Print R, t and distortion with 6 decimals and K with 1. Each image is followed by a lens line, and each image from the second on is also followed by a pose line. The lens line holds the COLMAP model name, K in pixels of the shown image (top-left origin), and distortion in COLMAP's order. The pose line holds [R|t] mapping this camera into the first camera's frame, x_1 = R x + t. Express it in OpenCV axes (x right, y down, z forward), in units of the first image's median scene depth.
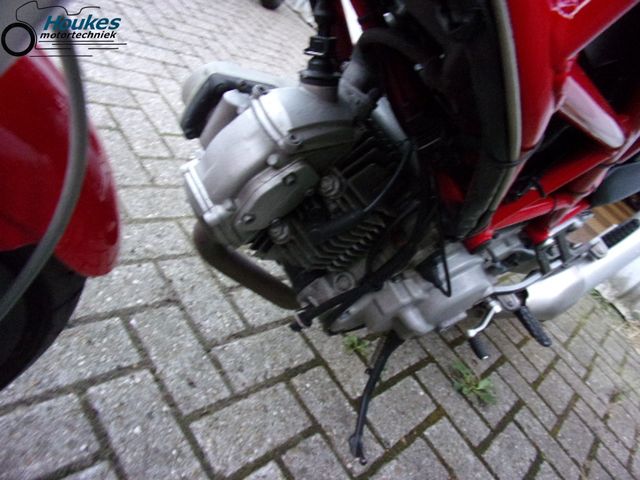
lens RADIAL K [[451.3, 0, 322.5], [0, 451.3, 240.4], [0, 0, 1]] dist [-0.061761, 0.026002]
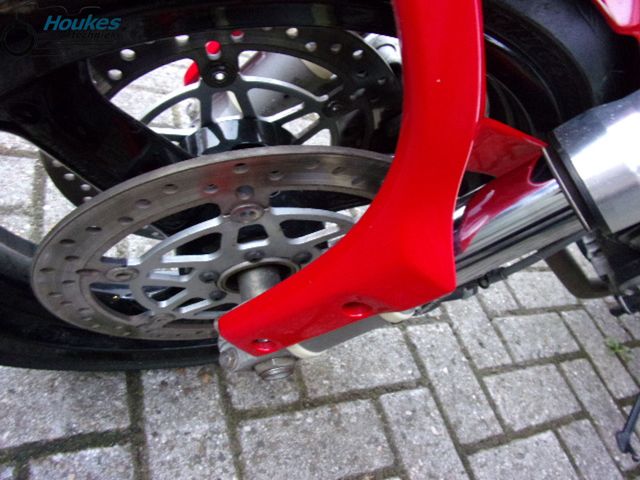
lens RADIAL K [[451.3, 0, 326.3], [0, 451.3, 241.3], [0, 0, 1]] dist [-0.061761, 0.026002]
pose [[0.926841, 0.161901, -0.338755, -0.301393], [-0.156030, 0.986741, 0.044689, 0.073560], [0.341498, 0.011436, 0.939813, -0.181720]]
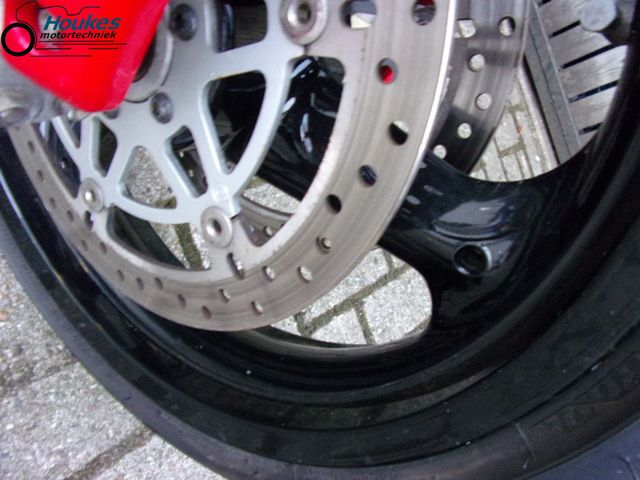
lens RADIAL K [[451.3, 0, 324.0], [0, 451.3, 239.7], [0, 0, 1]] dist [-0.061761, 0.026002]
pose [[0.508974, -0.859971, -0.037348, -0.635552], [0.027222, -0.027285, 0.999257, -0.256178], [-0.860351, -0.509613, 0.009523, 0.106627]]
